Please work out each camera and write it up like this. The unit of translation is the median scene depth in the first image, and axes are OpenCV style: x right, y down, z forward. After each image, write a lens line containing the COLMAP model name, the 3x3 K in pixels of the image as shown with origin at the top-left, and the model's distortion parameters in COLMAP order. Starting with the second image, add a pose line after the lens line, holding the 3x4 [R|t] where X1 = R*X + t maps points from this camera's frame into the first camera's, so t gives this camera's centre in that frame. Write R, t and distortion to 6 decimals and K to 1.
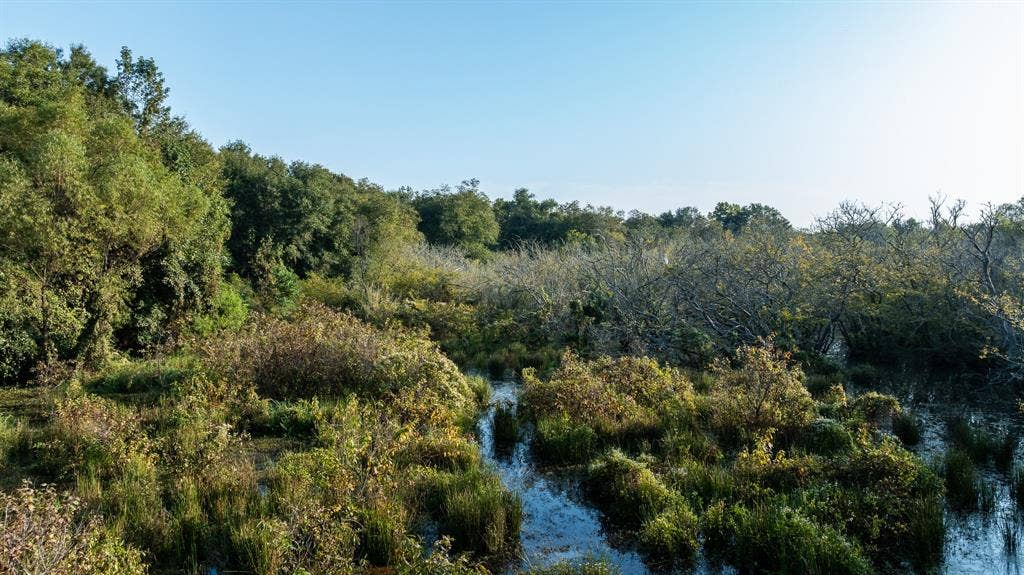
lens RADIAL K [[720.1, 0, 512.0], [0, 720.1, 287.5], [0, 0, 1]] dist [0.008293, -0.102927]
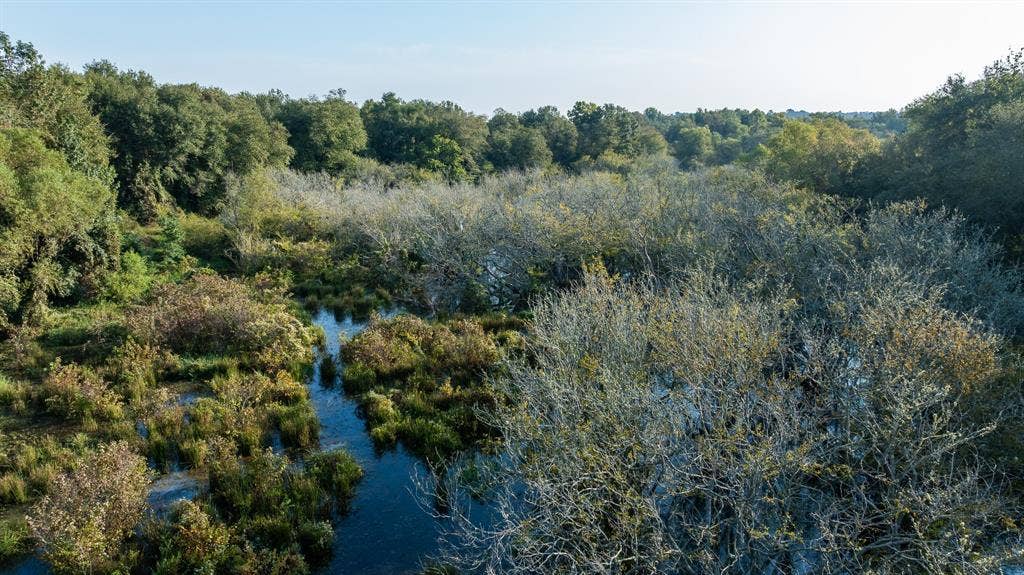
lens RADIAL K [[743.2, 0, 512.0], [0, 743.2, 287.5], [0, 0, 1]] dist [-0.006782, 0.001097]
pose [[0.990184, -0.029366, 0.136648, 0.053224], [0.003318, 0.982342, 0.187066, -0.091328], [-0.139728, -0.184776, 0.972797, -0.207789]]
